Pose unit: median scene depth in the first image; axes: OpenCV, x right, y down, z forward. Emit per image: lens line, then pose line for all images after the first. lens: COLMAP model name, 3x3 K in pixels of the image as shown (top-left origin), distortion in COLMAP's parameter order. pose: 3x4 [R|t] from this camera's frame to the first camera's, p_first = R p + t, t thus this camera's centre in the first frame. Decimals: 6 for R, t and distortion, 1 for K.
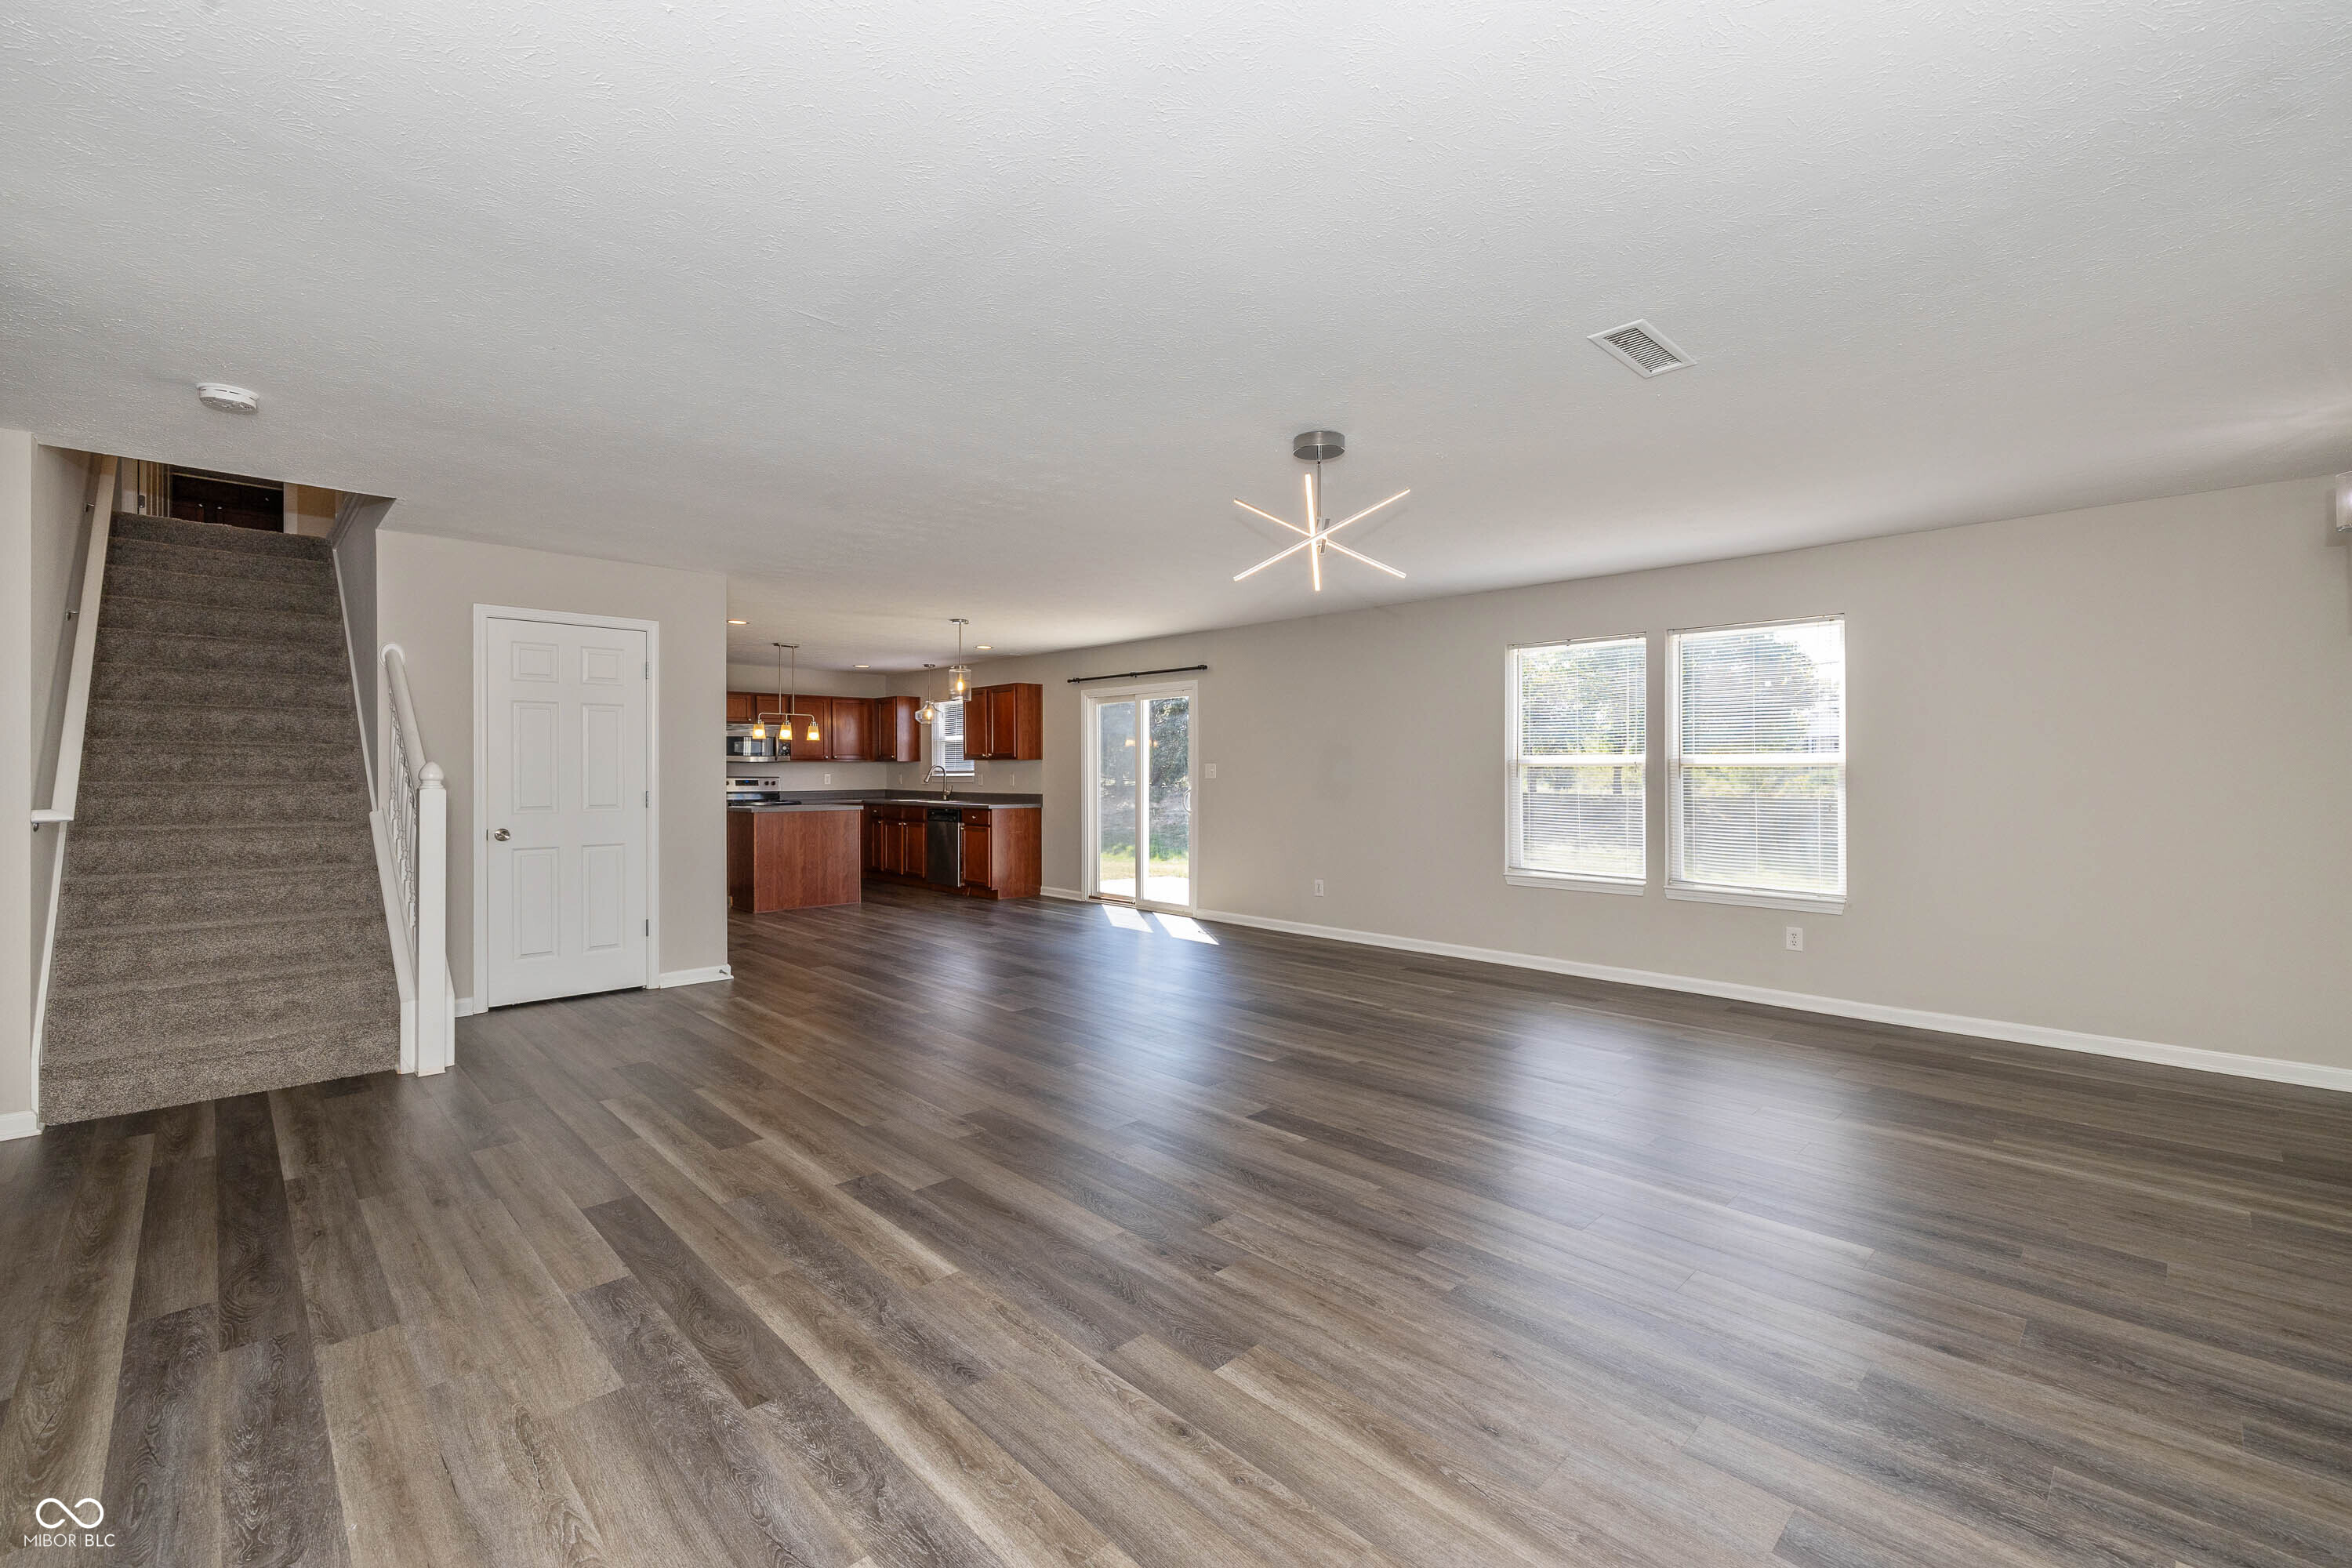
lens RADIAL K [[997.5, 0, 1174.5], [0, 997.5, 784.4], [0, 0, 1]] dist [-0.000387, 0.000641]
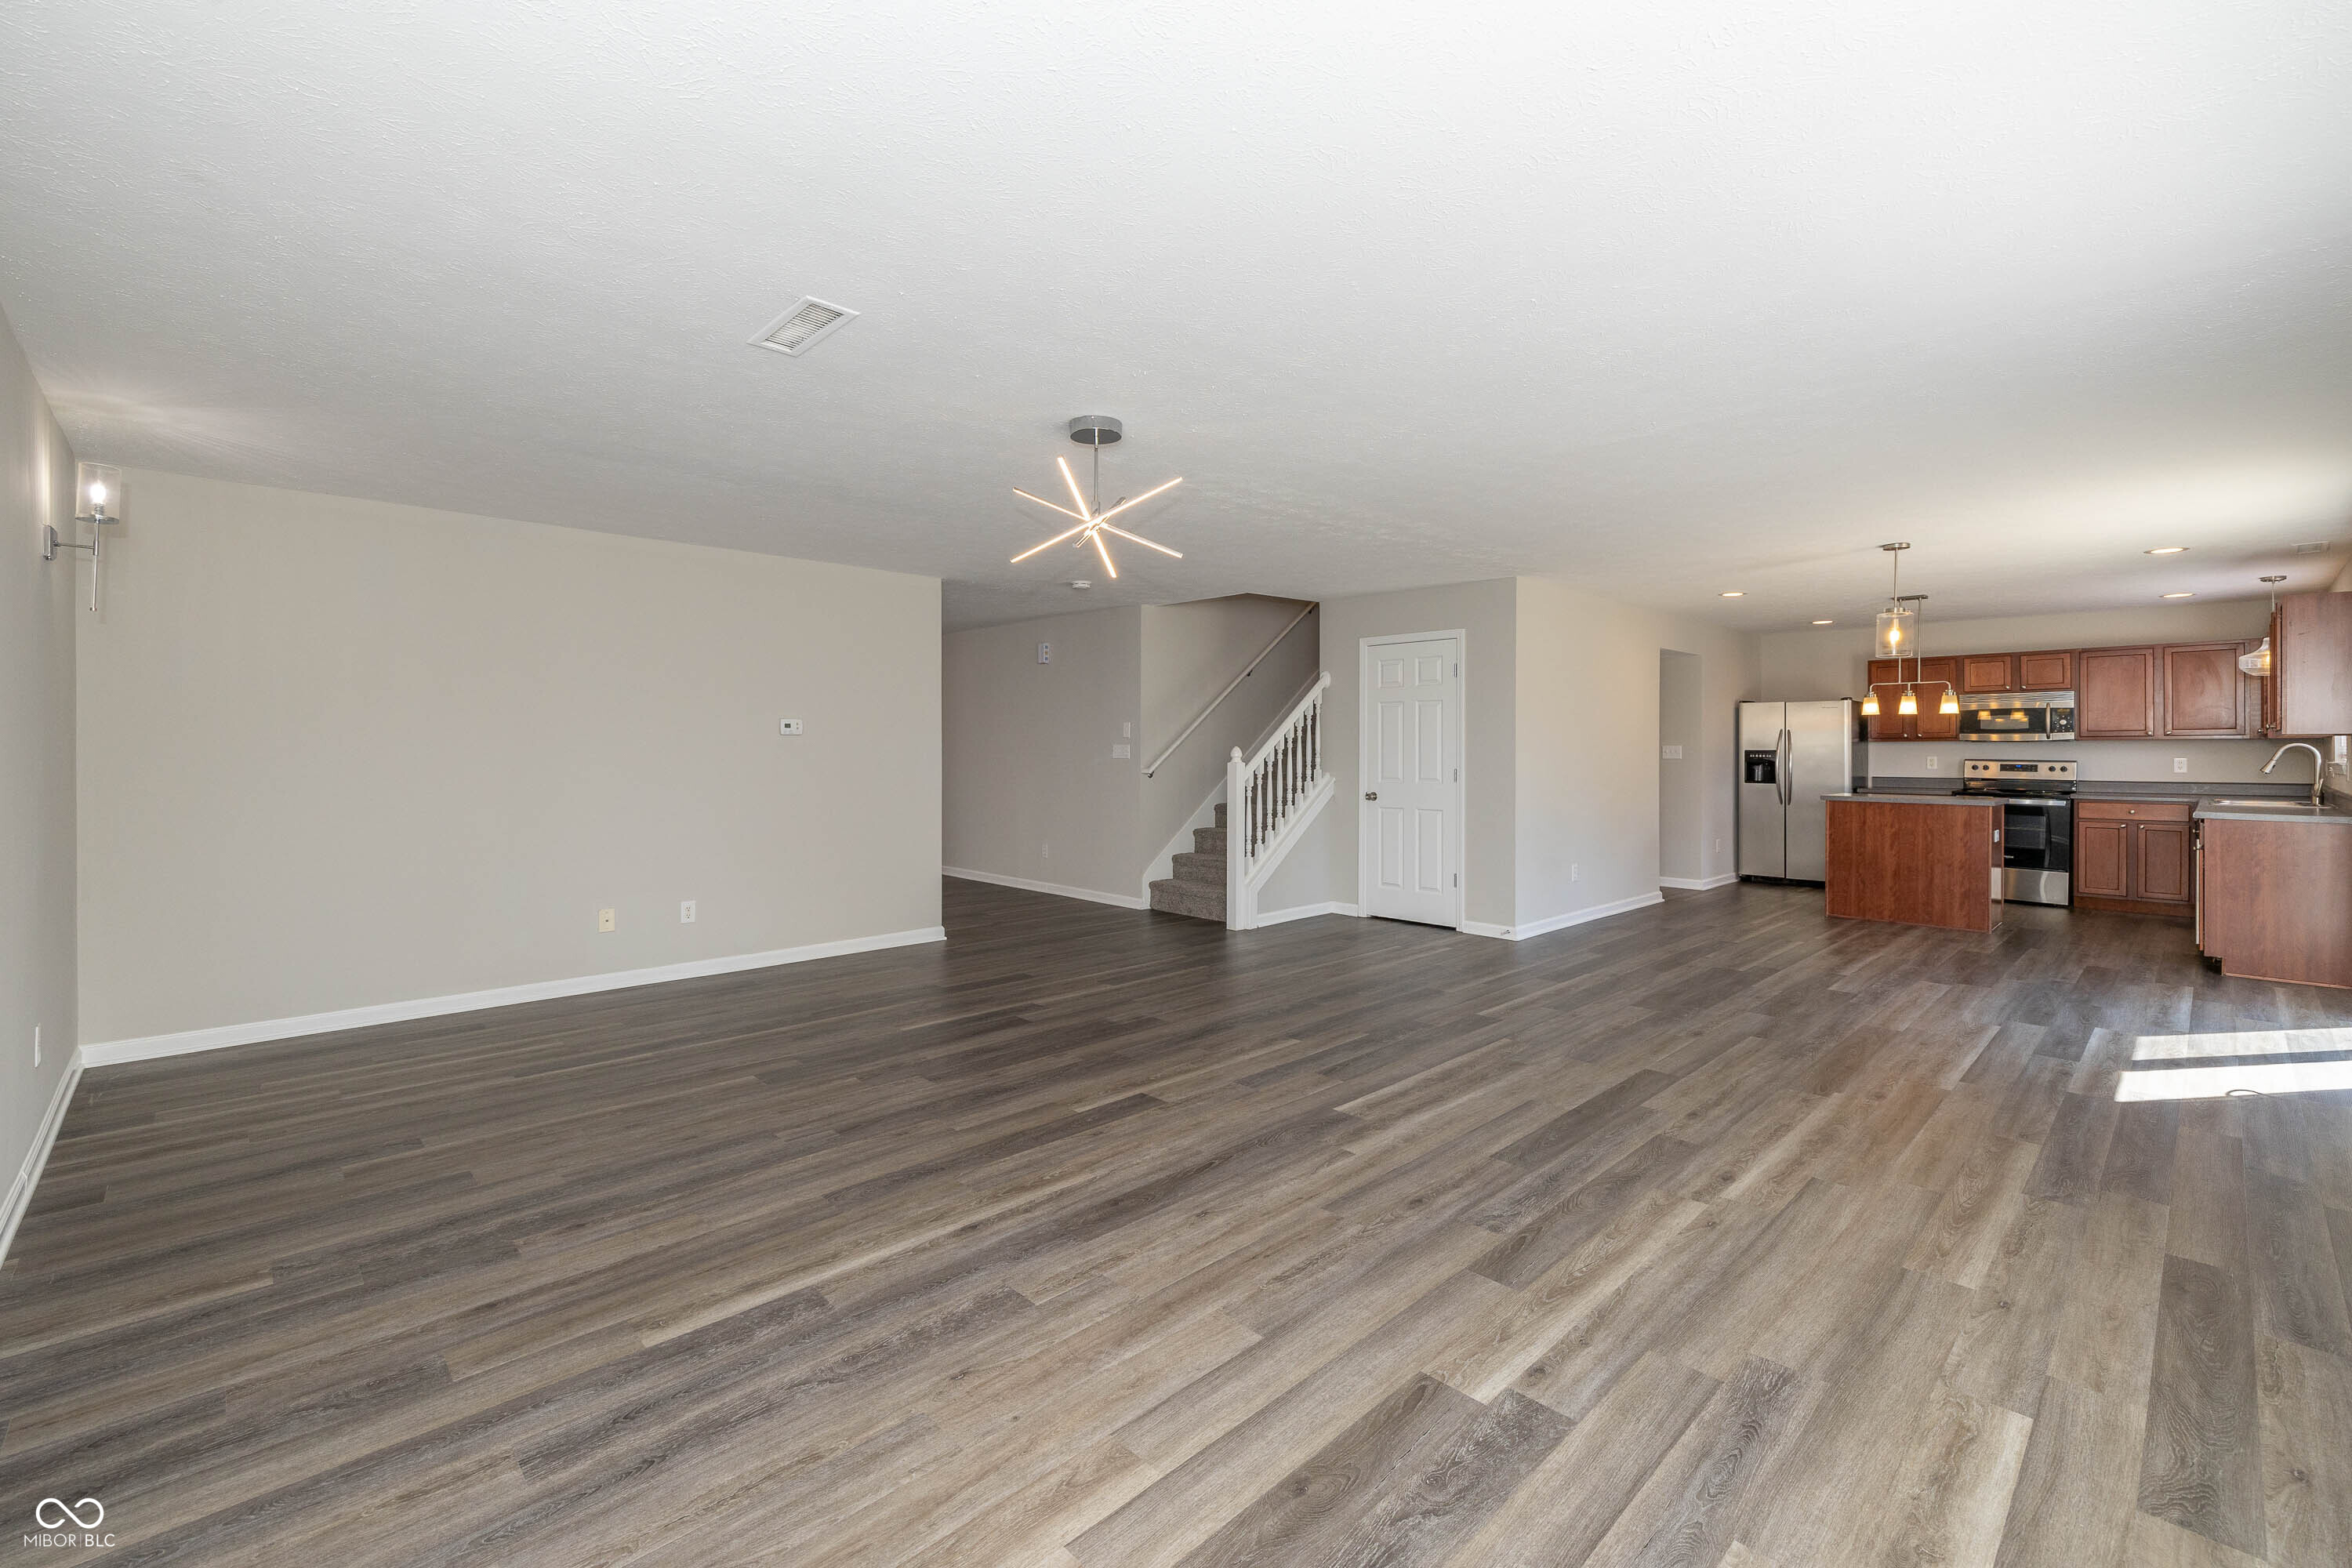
lens RADIAL K [[997.5, 0, 1173.9], [0, 997.5, 769.2], [0, 0, 1]] dist [-0.000387, 0.000641]
pose [[-0.009958, 0.021502, -0.999719, 1.346022], [-0.015443, 0.999646, 0.021654, -0.026523], [0.999831, 0.015655, -0.009622, 1.282517]]
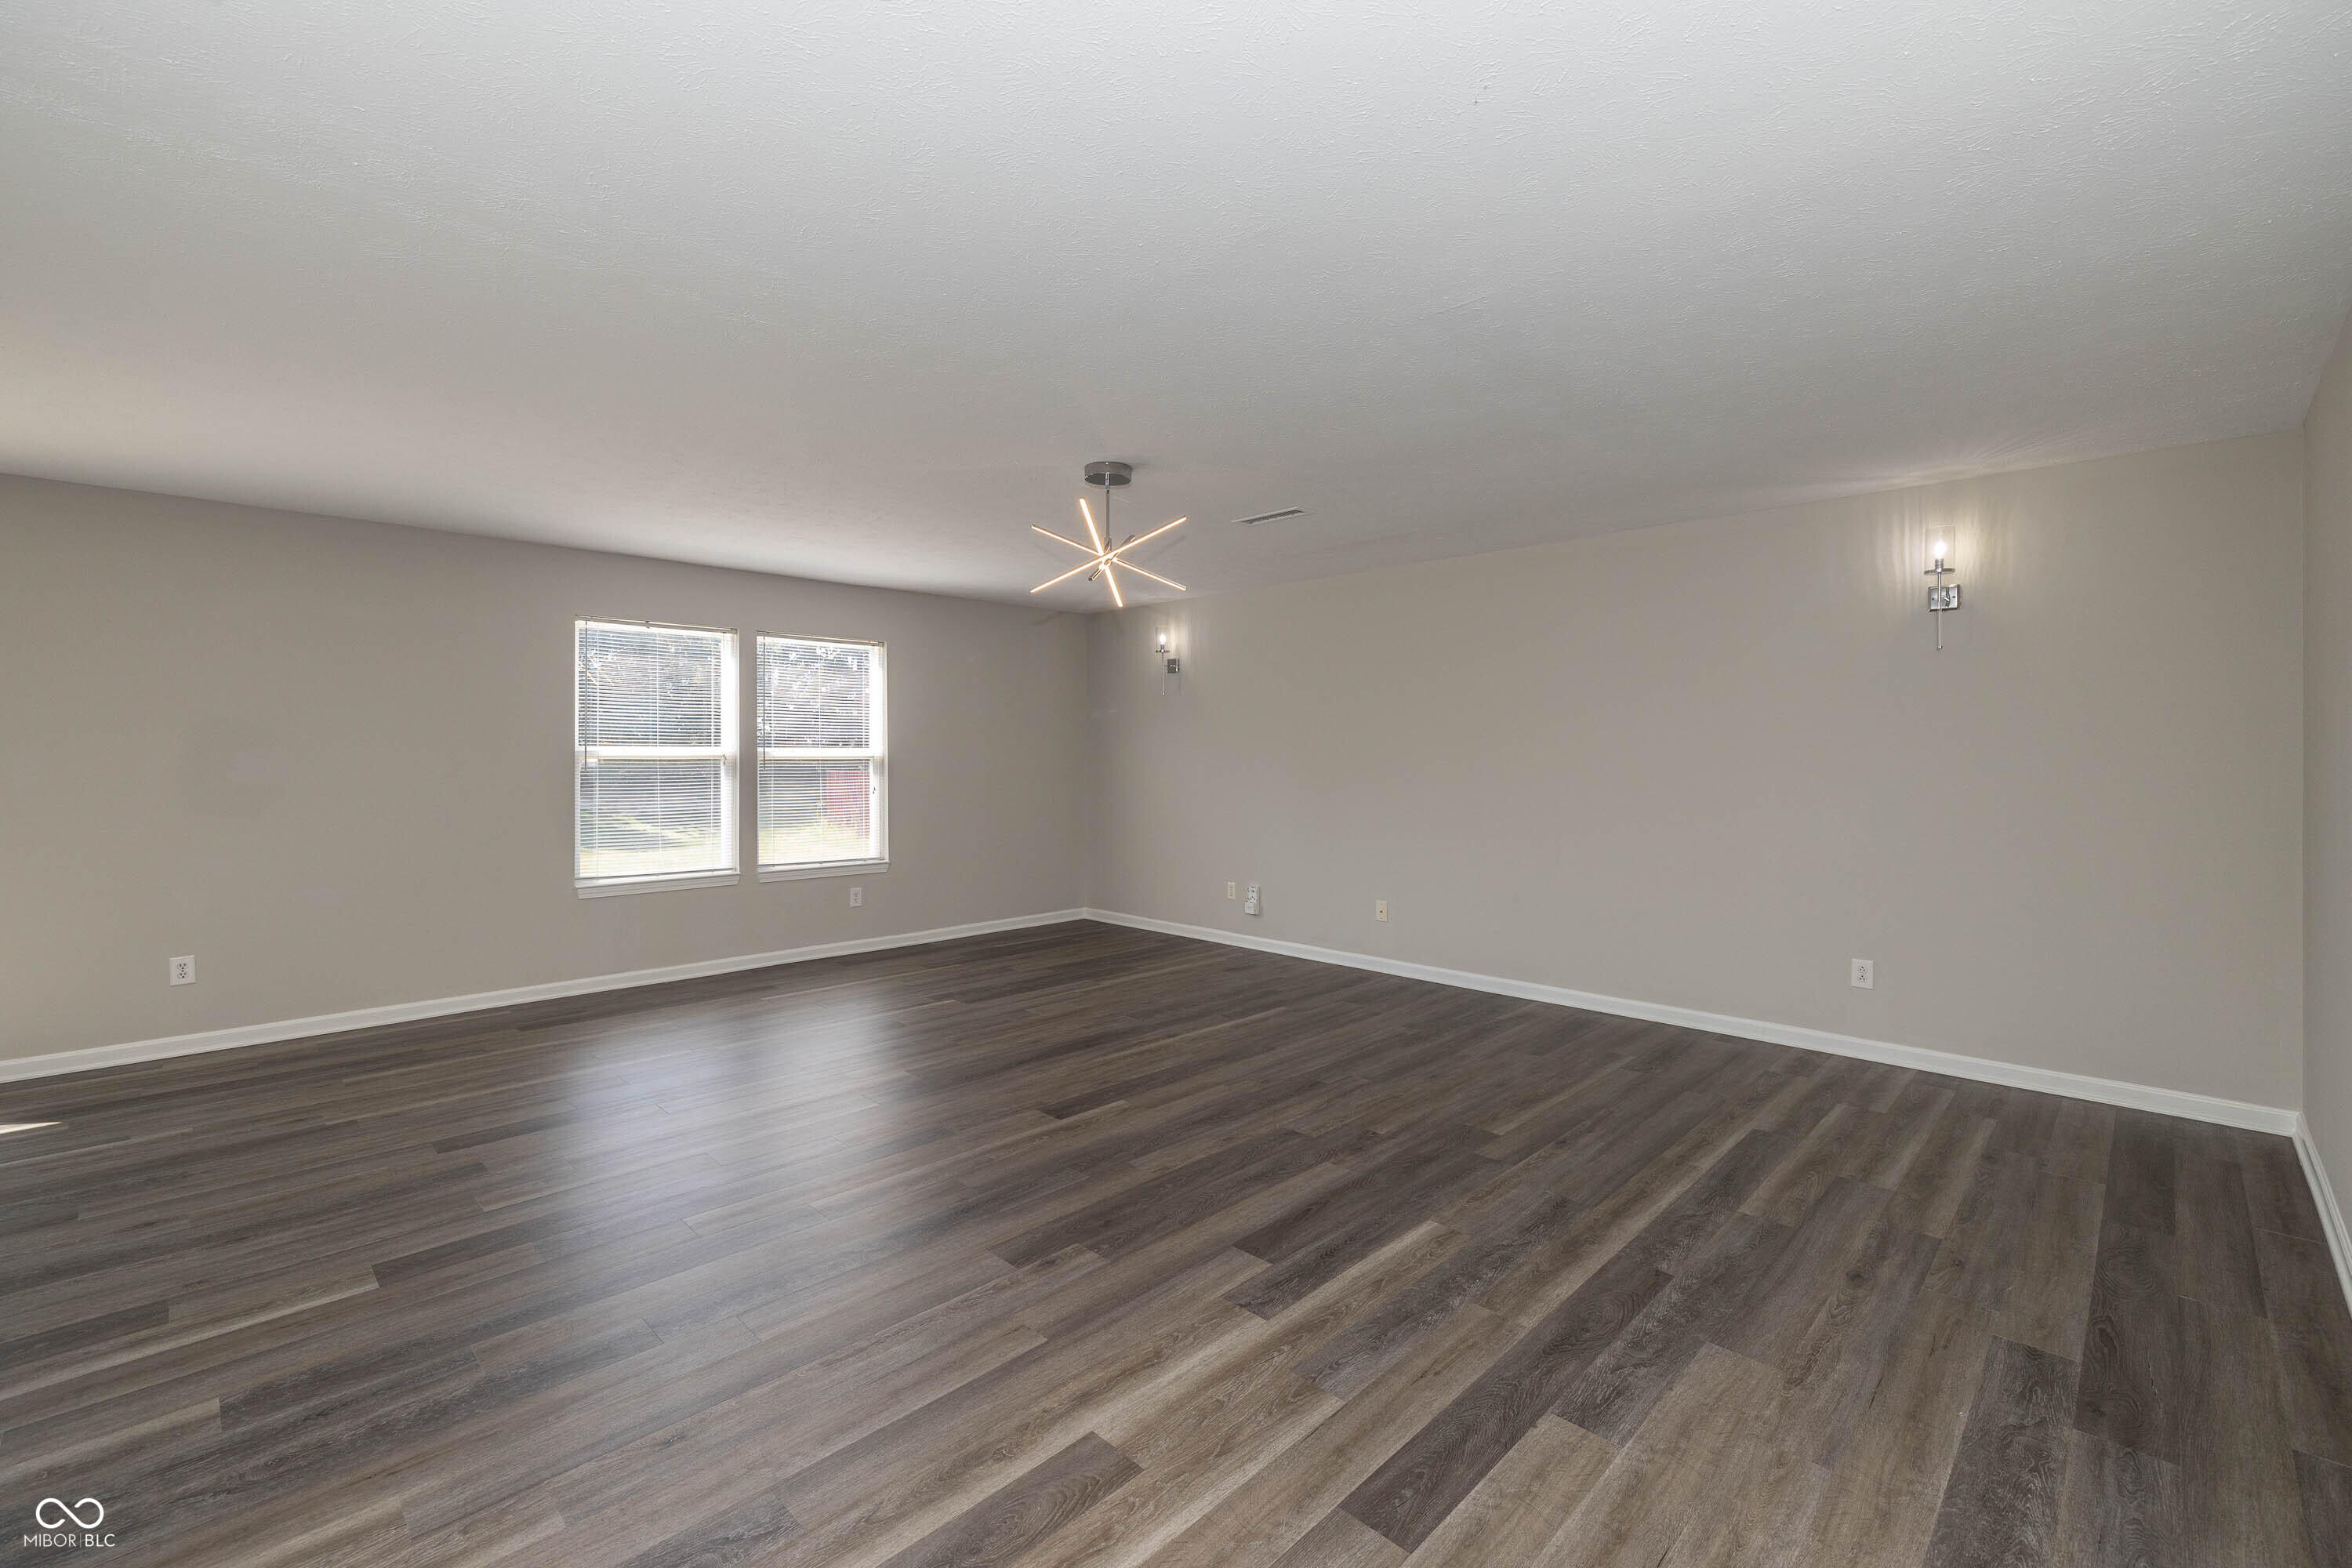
lens RADIAL K [[997.5, 0, 1178.9], [0, 997.5, 745.7], [0, 0, 1]] dist [-0.000387, 0.000641]
pose [[-0.021198, 0.007404, 0.999748, -1.139840], [0.014622, 0.999868, -0.007095, -0.034707], [-0.999668, 0.014468, -0.021303, 1.110118]]
